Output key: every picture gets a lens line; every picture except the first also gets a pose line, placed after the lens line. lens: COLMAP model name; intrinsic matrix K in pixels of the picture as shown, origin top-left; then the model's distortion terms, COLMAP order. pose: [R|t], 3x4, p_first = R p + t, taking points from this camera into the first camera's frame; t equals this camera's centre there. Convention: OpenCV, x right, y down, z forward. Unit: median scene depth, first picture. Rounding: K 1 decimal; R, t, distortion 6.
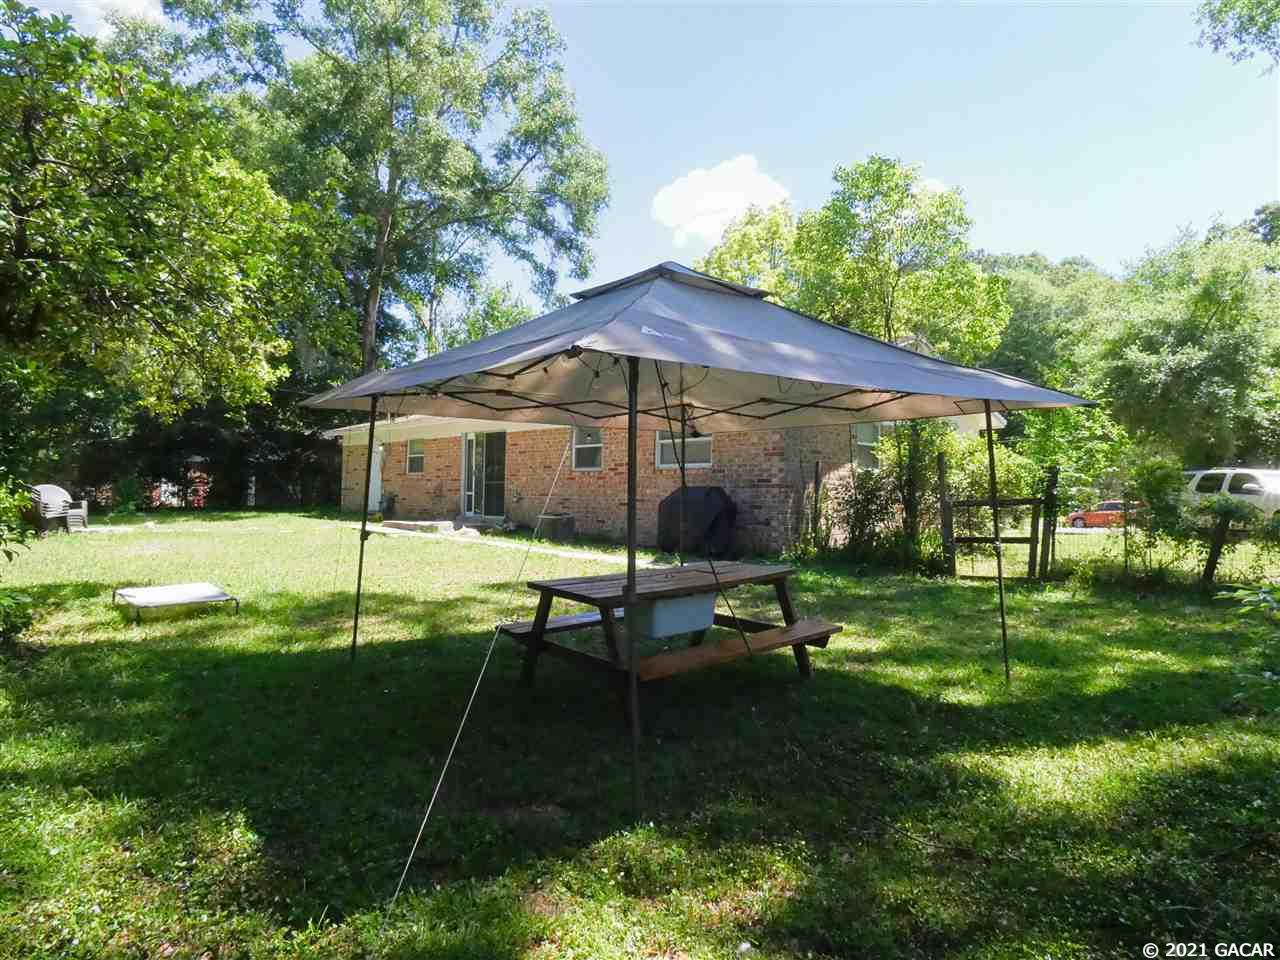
lens RADIAL K [[762.1, 0, 643.3], [0, 762.1, 483.9], [0, 0, 1]] dist [-0.001435, 0.004340]
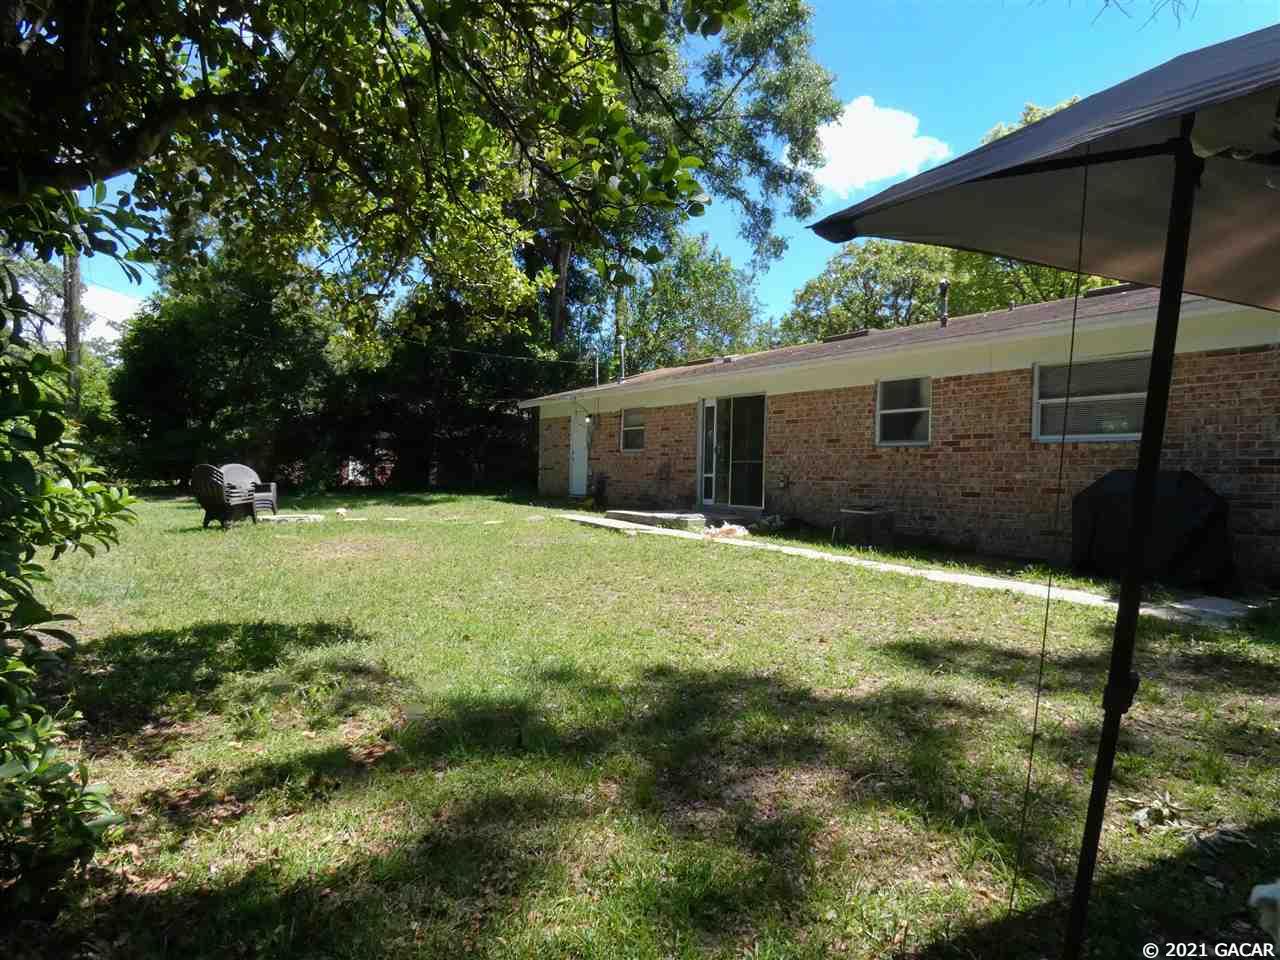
lens RADIAL K [[762.1, 0, 643.3], [0, 762.1, 483.9], [0, 0, 1]] dist [-0.001435, 0.004340]
pose [[0.981679, 0.006026, -0.190449, -0.099154], [-0.000204, 0.999532, 0.030576, -0.002121], [0.190544, -0.029977, 0.981221, 0.148217]]
